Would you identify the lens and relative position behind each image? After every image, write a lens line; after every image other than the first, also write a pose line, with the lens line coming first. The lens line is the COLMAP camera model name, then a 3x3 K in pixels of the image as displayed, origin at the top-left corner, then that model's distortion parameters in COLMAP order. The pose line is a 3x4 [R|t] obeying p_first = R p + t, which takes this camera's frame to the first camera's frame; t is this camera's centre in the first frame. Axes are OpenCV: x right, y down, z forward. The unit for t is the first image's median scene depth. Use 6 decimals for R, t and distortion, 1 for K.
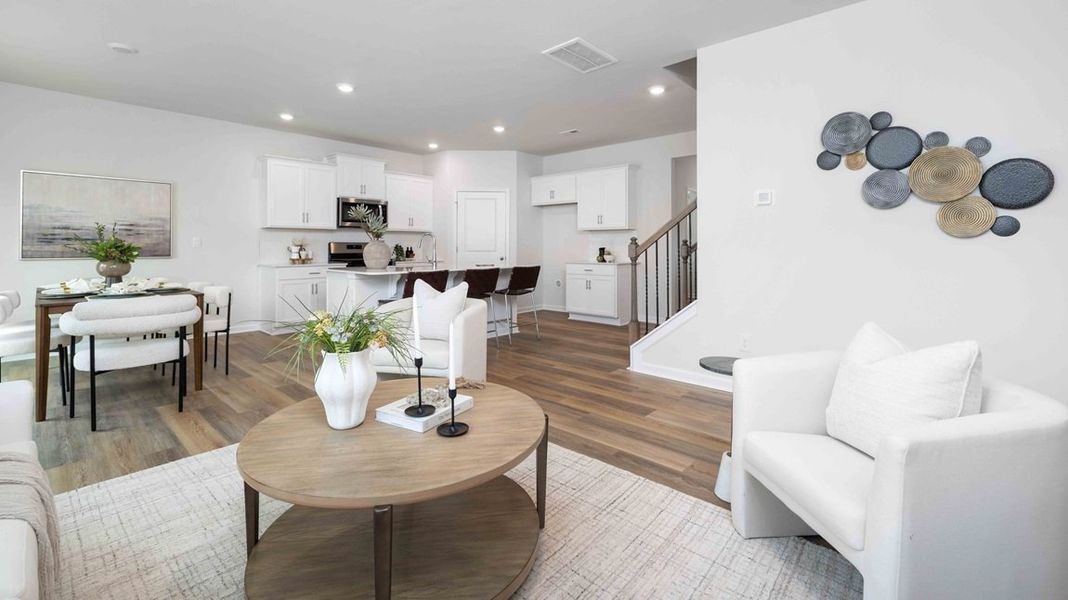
lens RADIAL K [[455.4, 0, 532.0], [0, 455.4, 242.4], [0, 0, 1]] dist [0.009131, 0.000088]
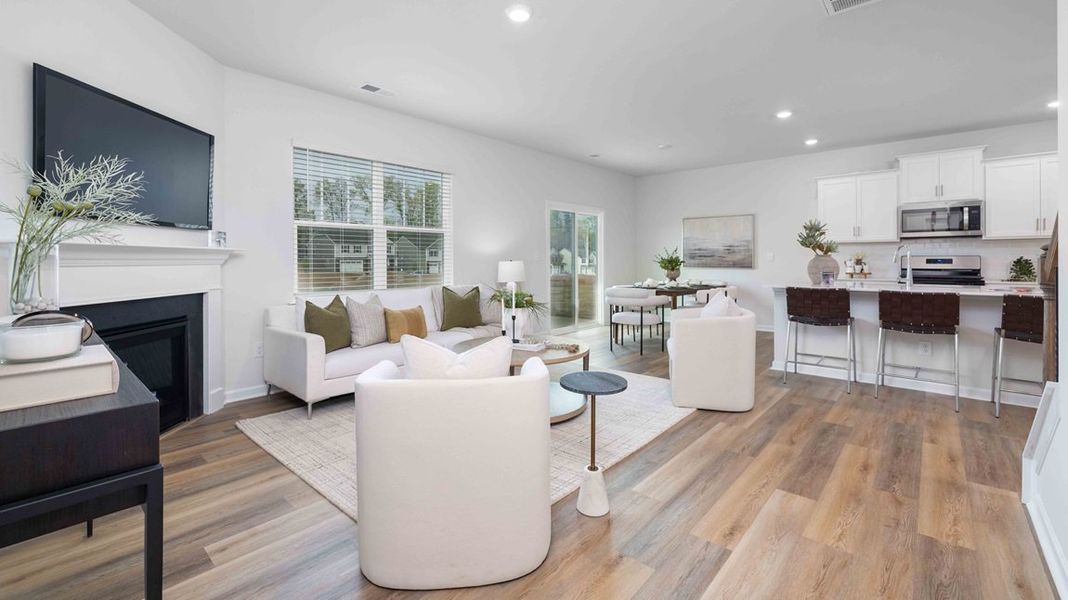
lens RADIAL K [[455.4, 0, 534.6], [0, 455.4, 260.0], [0, 0, 1]] dist [0.009131, 0.000088]
pose [[0.006008, 0.000568, -0.999982, 0.470205], [0.012423, 0.999923, 0.000643, -0.001641], [0.999905, -0.012427, 0.006001, 0.283756]]
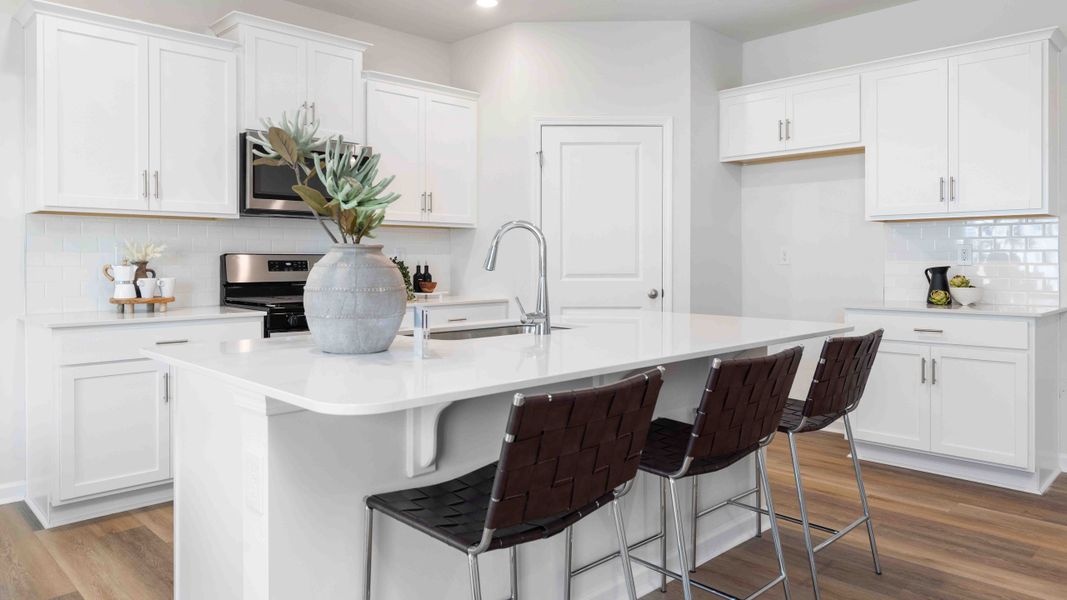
lens RADIAL K [[719.4, 0, 540.9], [0, 719.4, 260.0], [0, 0, 1]] dist [-0.005120, 0.002997]
pose [[0.998754, -0.001323, -0.049889, -0.155436], [0.001742, 0.999964, 0.008358, 0.000719], [0.049876, -0.008434, 0.998720, 0.432250]]
